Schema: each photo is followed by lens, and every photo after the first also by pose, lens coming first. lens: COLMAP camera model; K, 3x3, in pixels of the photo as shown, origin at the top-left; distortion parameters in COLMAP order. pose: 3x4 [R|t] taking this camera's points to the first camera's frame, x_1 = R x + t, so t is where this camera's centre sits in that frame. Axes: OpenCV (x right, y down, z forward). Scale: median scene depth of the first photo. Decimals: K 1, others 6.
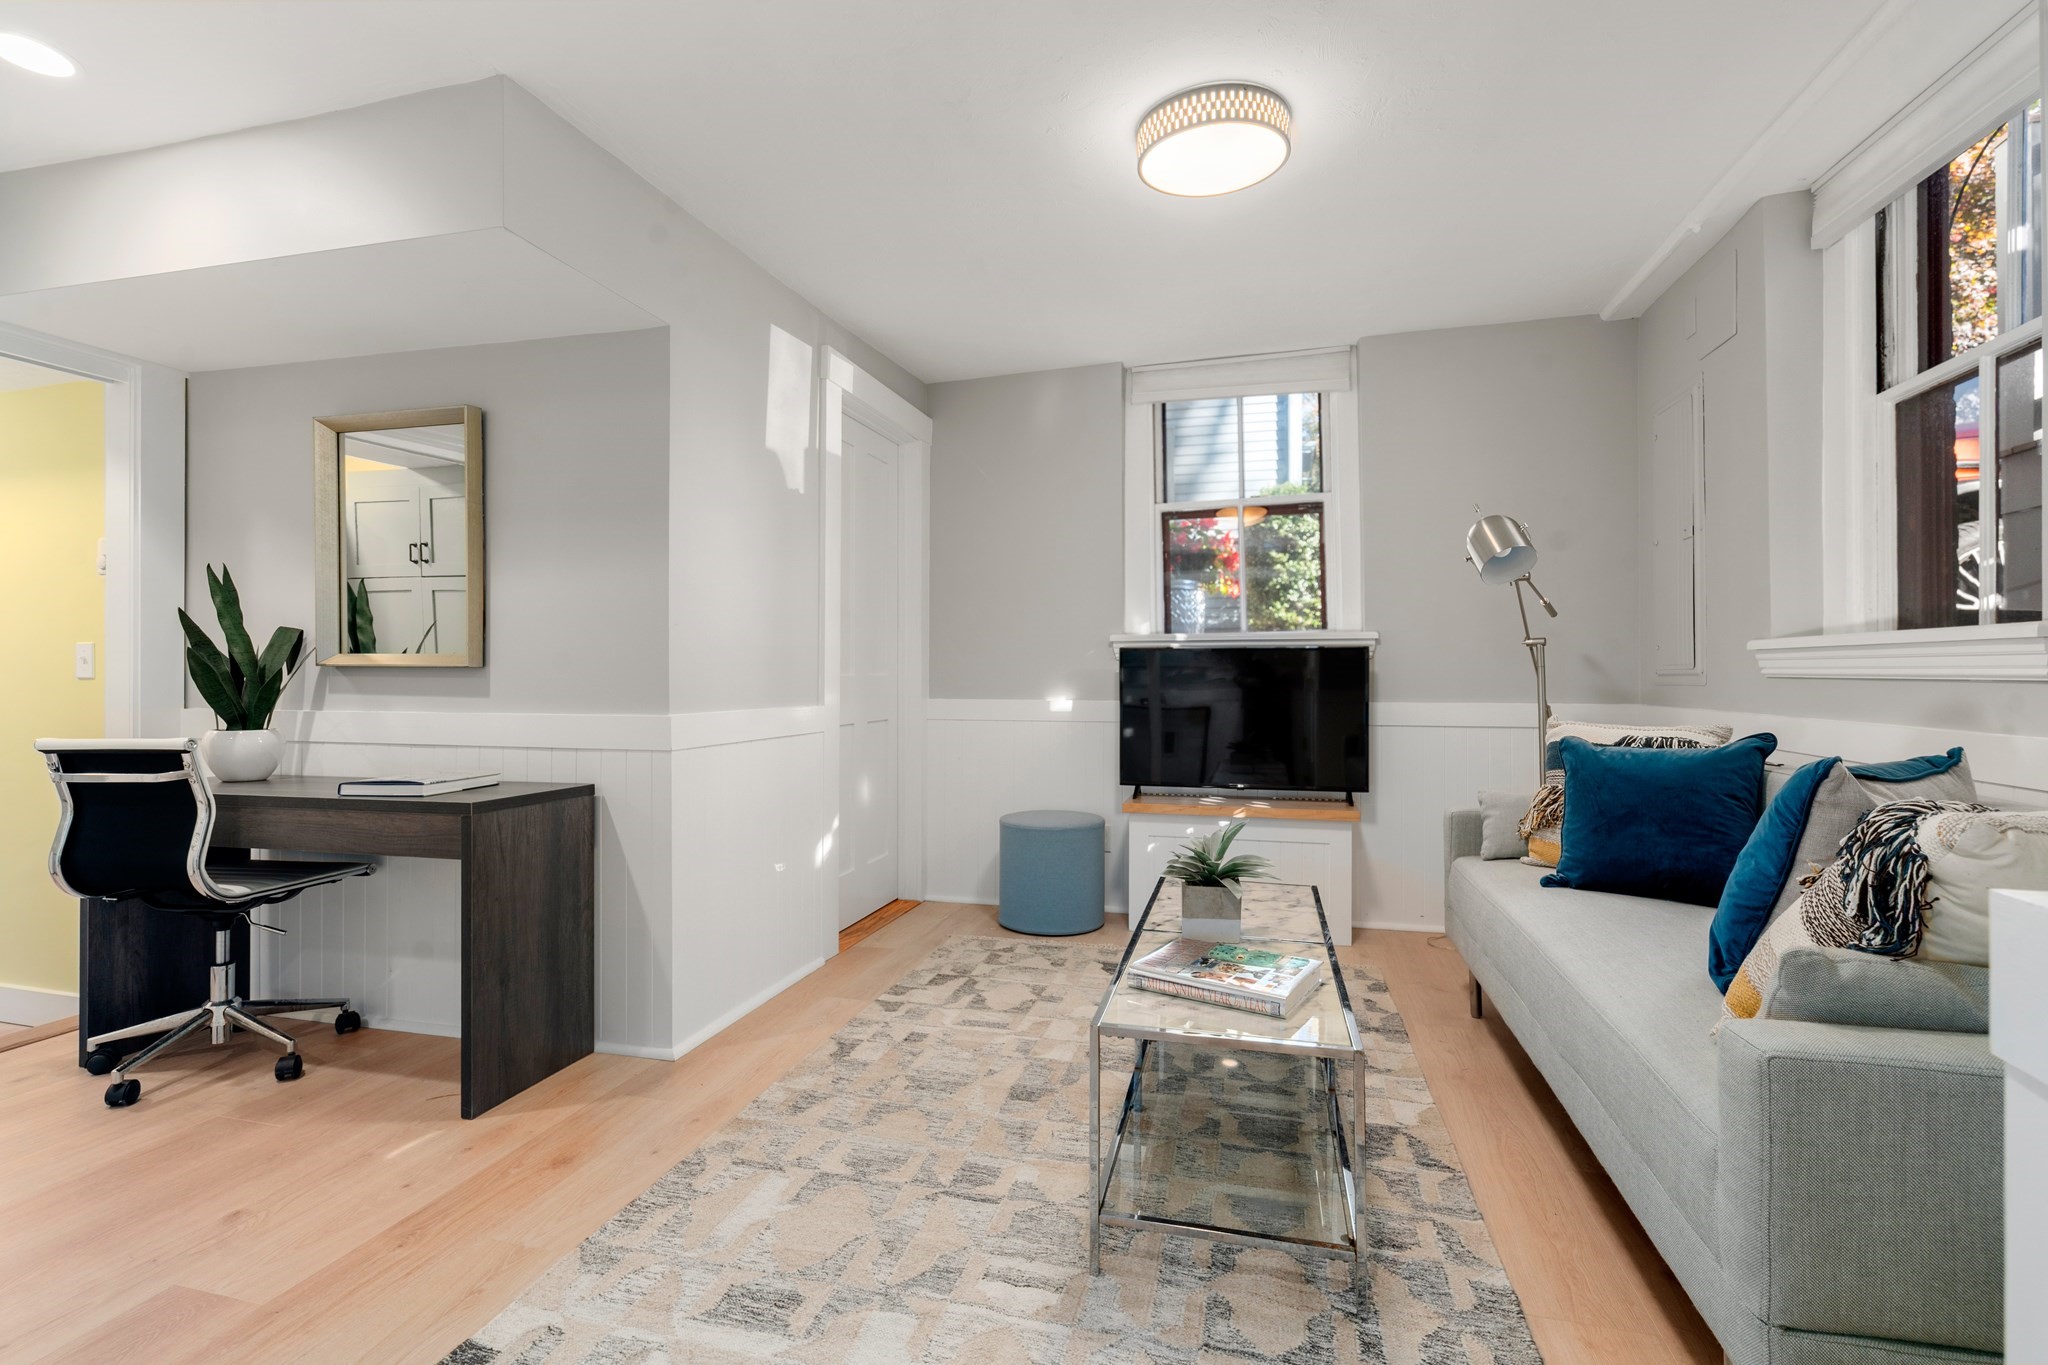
lens RADIAL K [[940.8, 0, 1024.0], [0, 940.8, 682.5], [0, 0, 1]] dist [-0.000282, 0.000046]
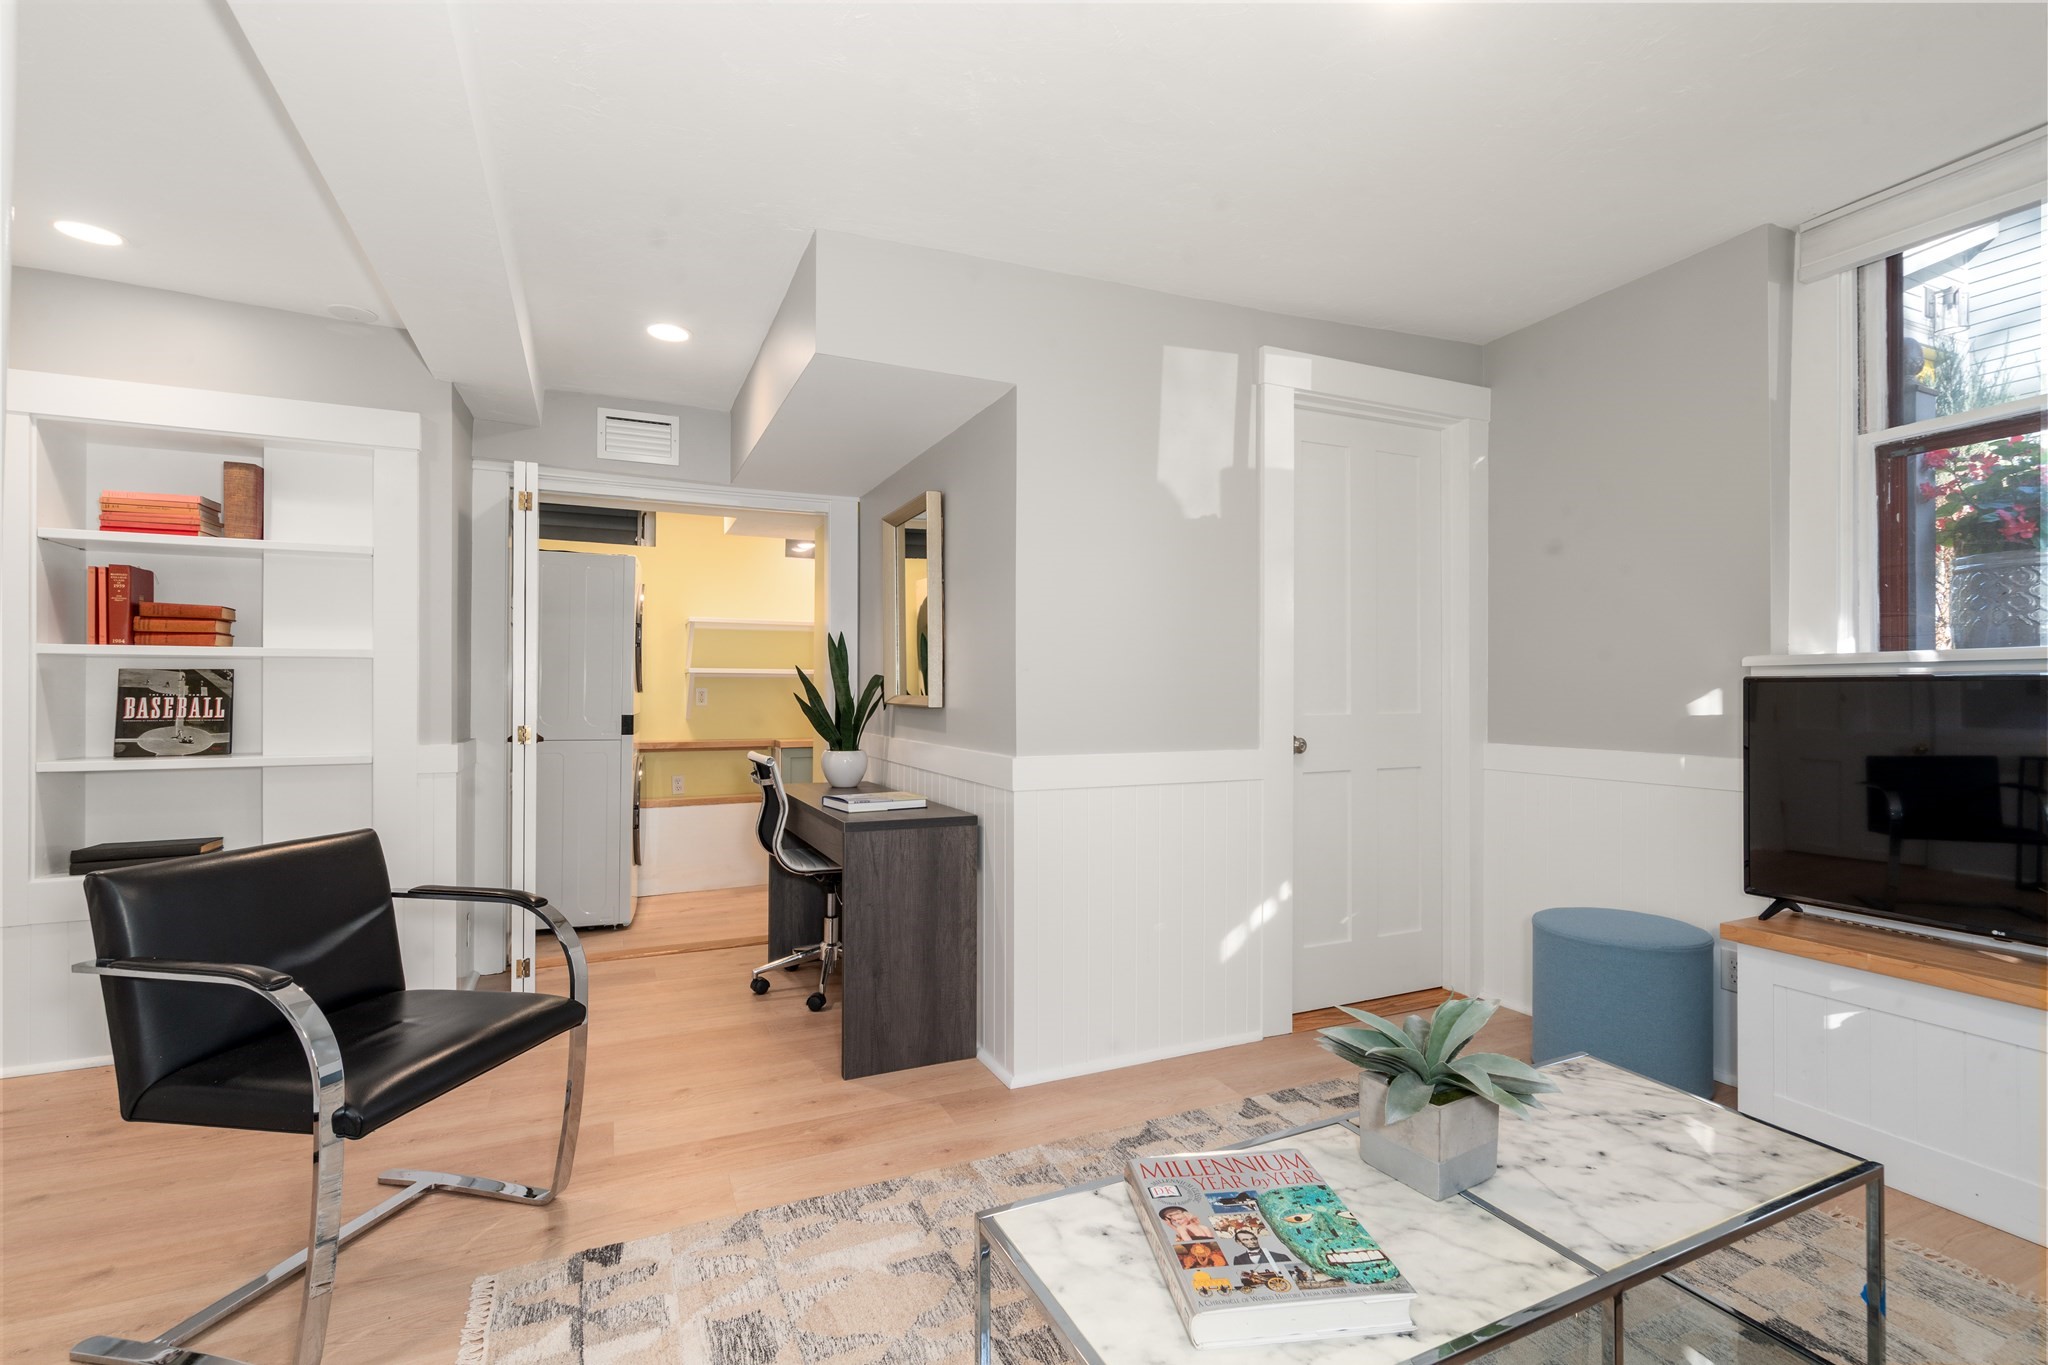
lens RADIAL K [[916.5, 0, 1022.6], [0, 916.5, 698.9], [0, 0, 1]] dist [-0.004614, -0.000264]
pose [[0.630947, -0.000593, -0.775826, 0.412861], [-0.003864, 0.999985, -0.003907, -0.025281], [0.775817, 0.005463, 0.630935, 0.358388]]
